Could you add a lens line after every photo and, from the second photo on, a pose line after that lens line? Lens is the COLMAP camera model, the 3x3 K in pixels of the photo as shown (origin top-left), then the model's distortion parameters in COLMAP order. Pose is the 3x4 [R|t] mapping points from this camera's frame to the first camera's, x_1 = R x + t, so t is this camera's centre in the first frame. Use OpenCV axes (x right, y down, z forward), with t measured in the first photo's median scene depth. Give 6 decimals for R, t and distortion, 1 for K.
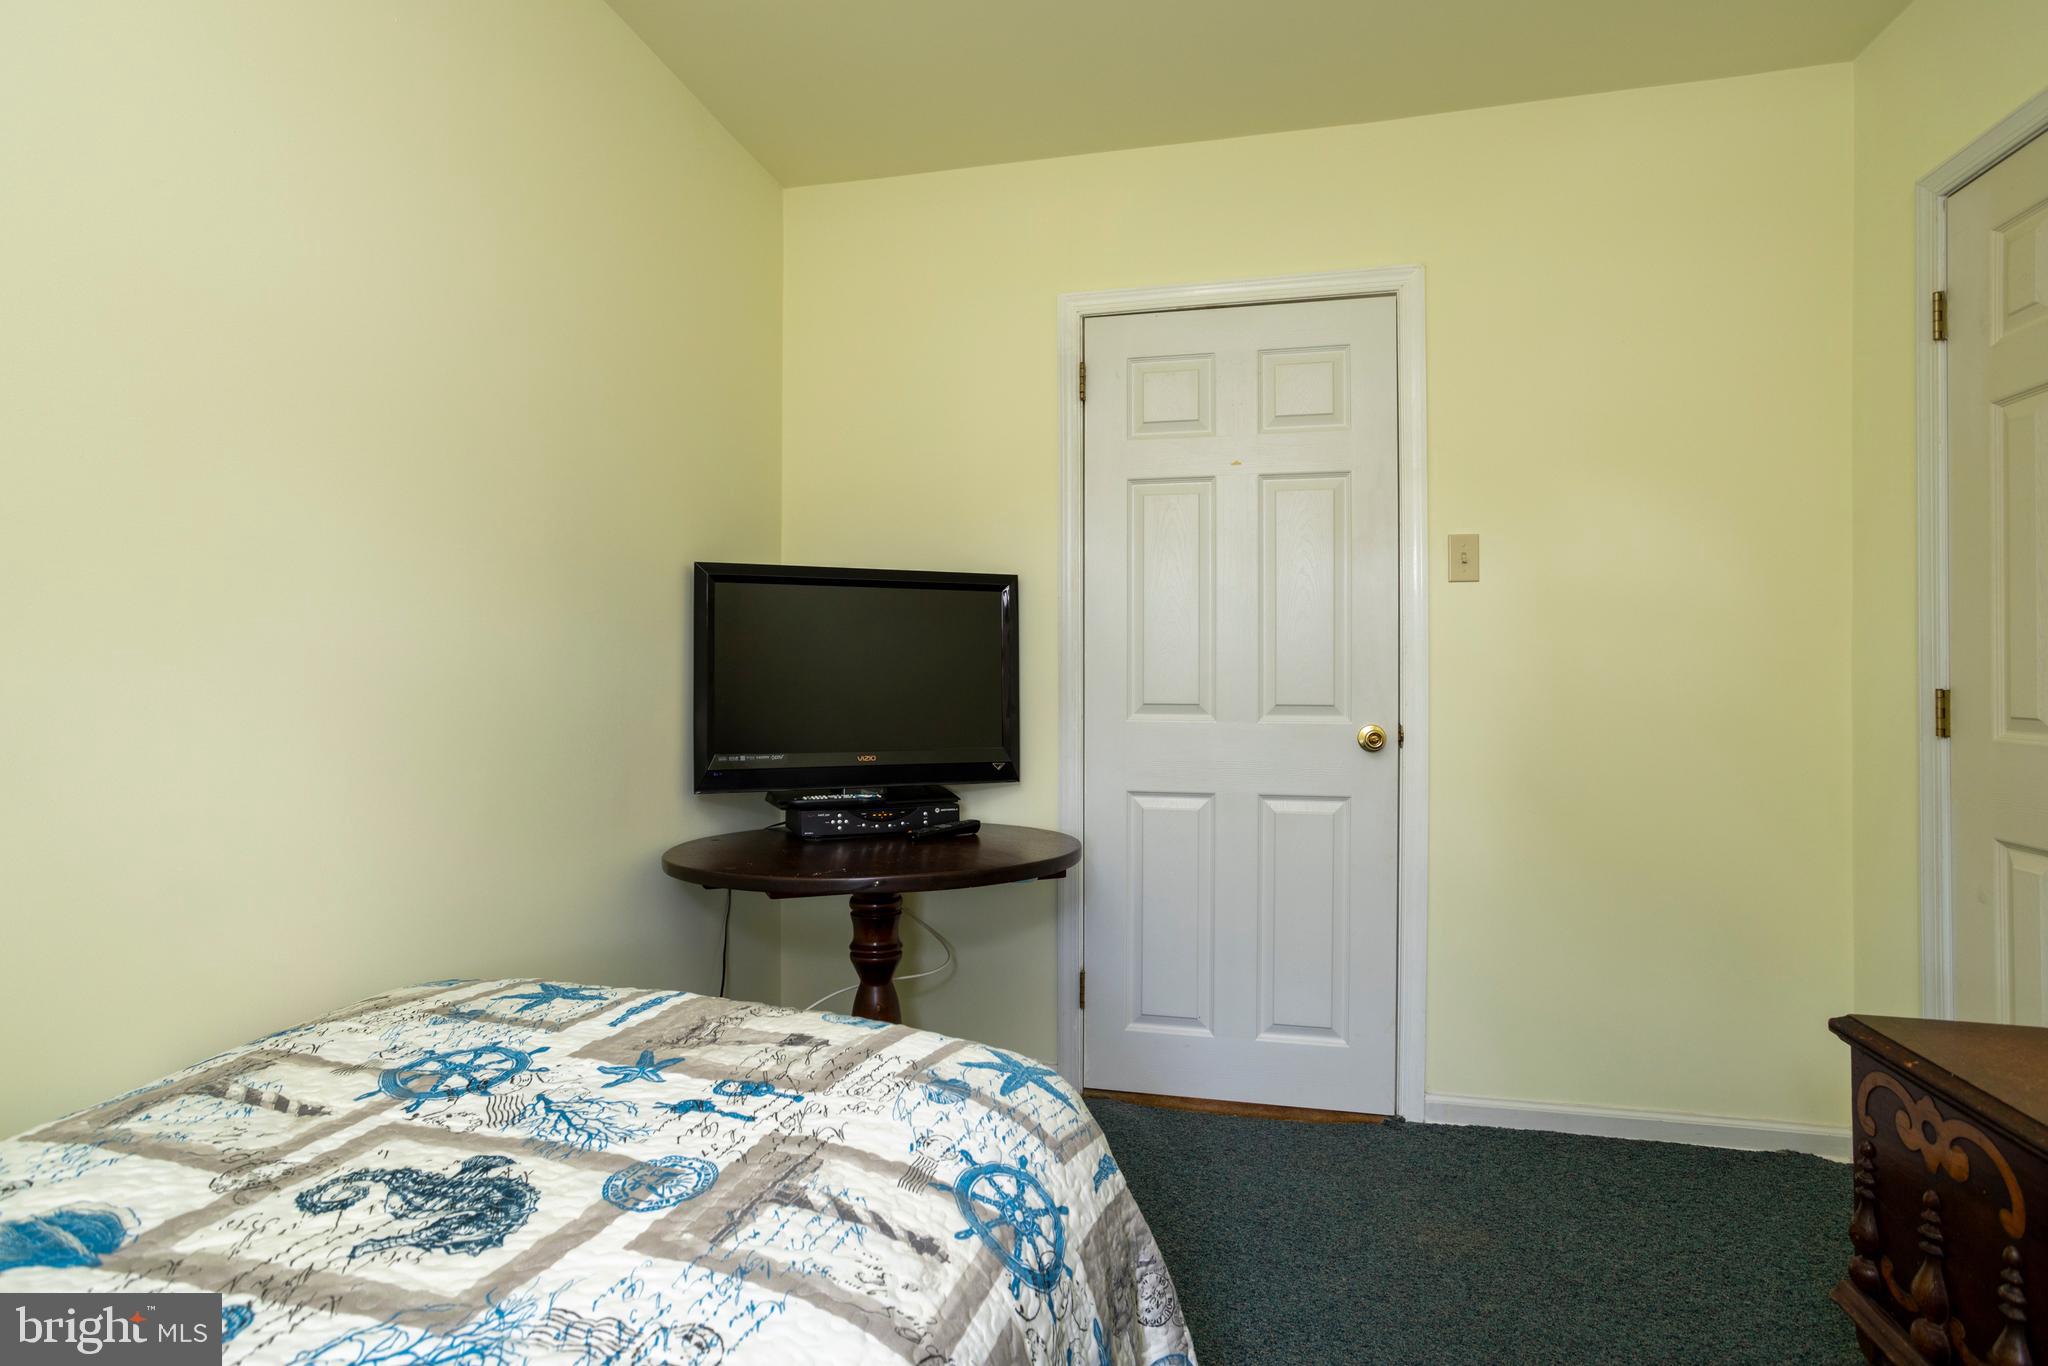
lens RADIAL K [[982.1, 0, 1021.2], [0, 982.1, 686.8], [0, 0, 1]] dist [0.013547, 0.002470]
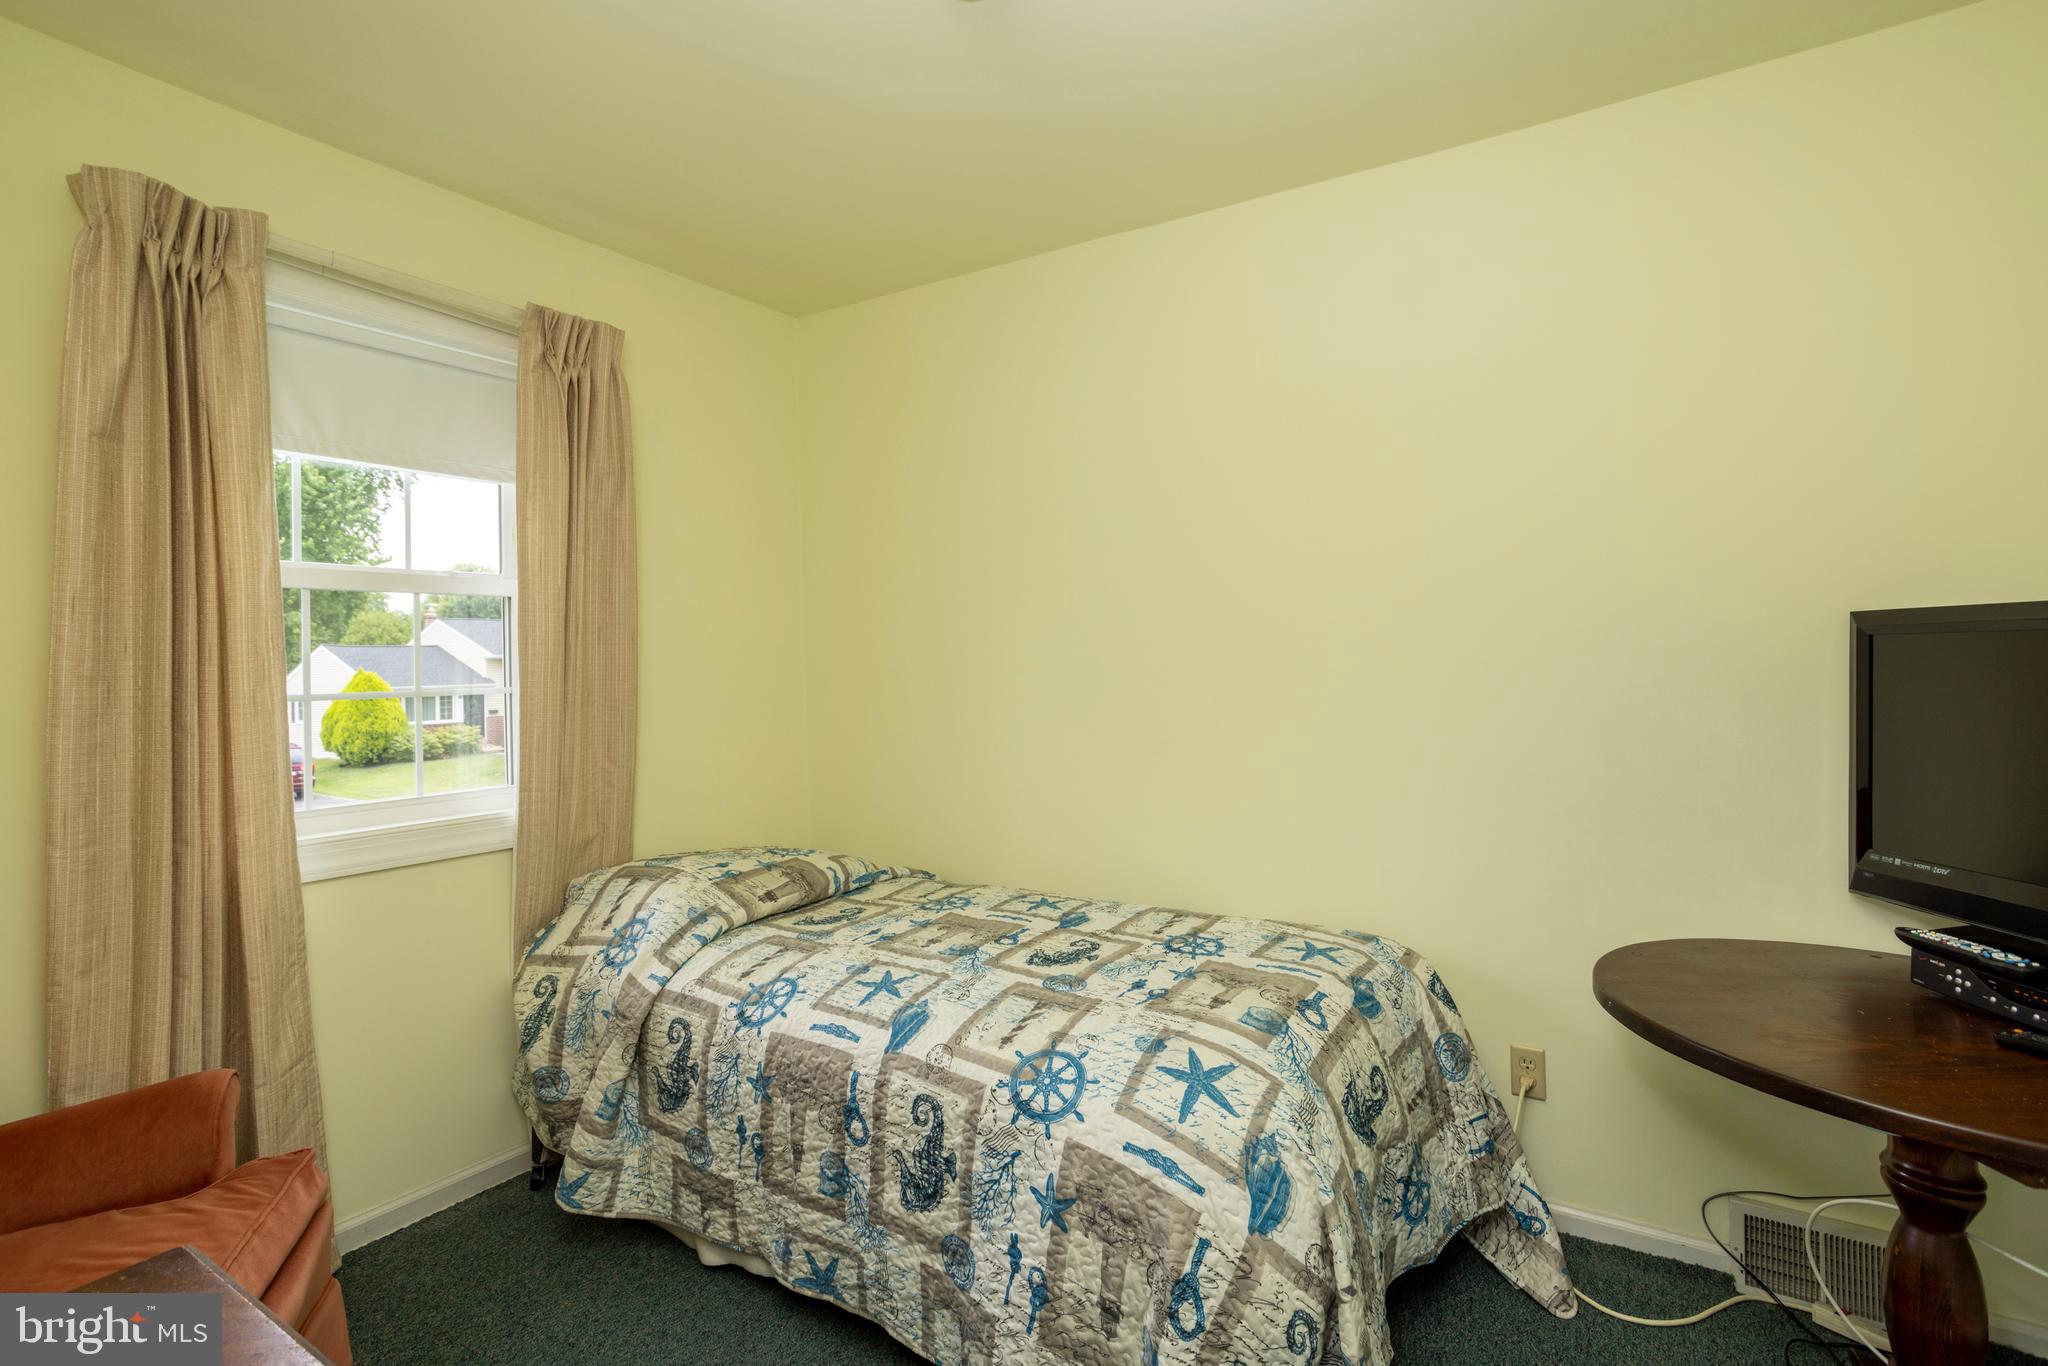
lens RADIAL K [[982.1, 0, 1020.5], [0, 982.1, 674.7], [0, 0, 1]] dist [0.013547, 0.002470]
pose [[-0.318484, 0.005638, -0.947911, 1.608415], [0.008427, 0.999960, 0.003116, -0.195350], [0.947891, -0.006995, -0.318519, 1.442493]]
